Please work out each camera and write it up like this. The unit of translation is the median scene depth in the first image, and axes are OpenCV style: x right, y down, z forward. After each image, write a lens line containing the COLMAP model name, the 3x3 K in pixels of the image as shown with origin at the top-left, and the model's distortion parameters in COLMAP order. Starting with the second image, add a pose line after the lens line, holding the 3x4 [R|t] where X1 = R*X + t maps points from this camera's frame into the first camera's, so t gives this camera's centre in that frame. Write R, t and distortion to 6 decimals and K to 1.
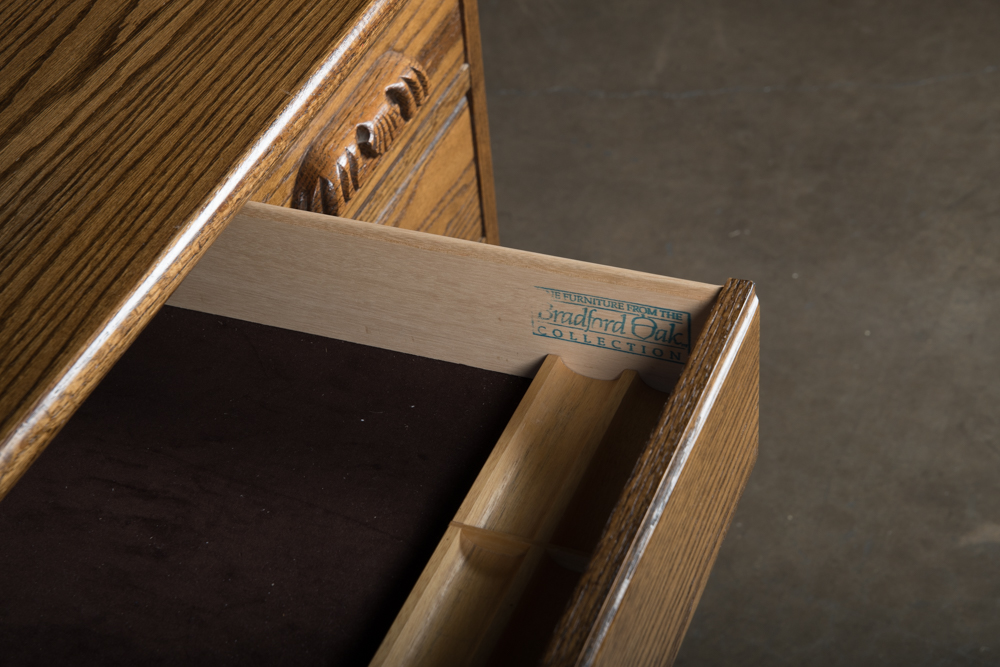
lens RADIAL K [[1838.1, 0, 499.7], [0, 1838.1, 333.1], [0, 0, 1]] dist [0.100818, 0.000000]
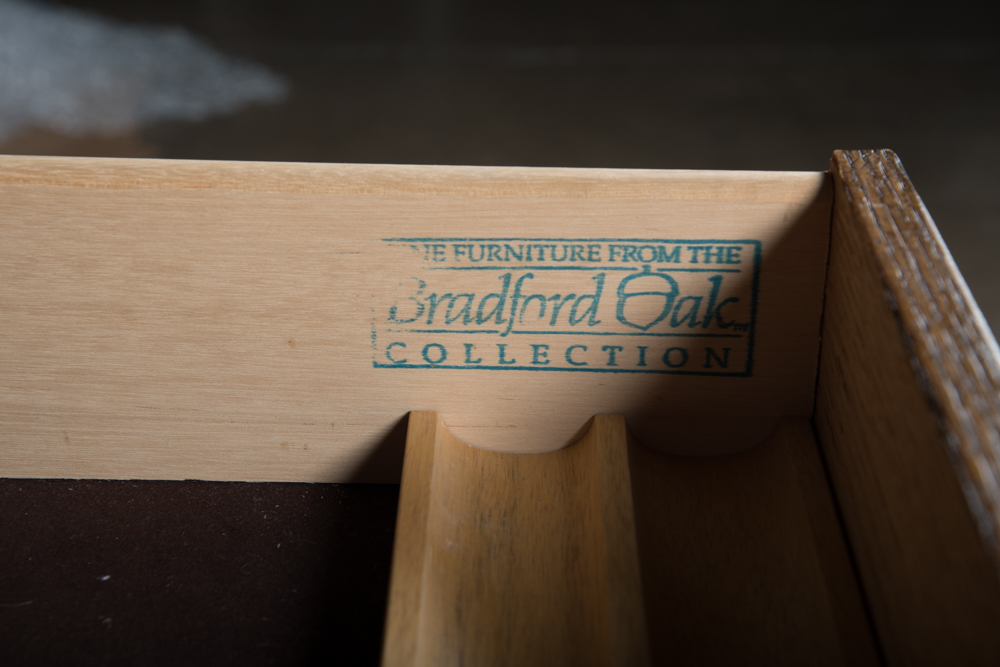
lens RADIAL K [[1838.1, 0, 500.3], [0, 1838.1, 334.1], [0, 0, 1]] dist [0.100818, 0.000000]
pose [[0.930358, -0.089993, 0.355435, -0.109796], [0.163773, 0.969327, -0.183256, 0.079061], [-0.328042, 0.228704, 0.916560, 0.605688]]
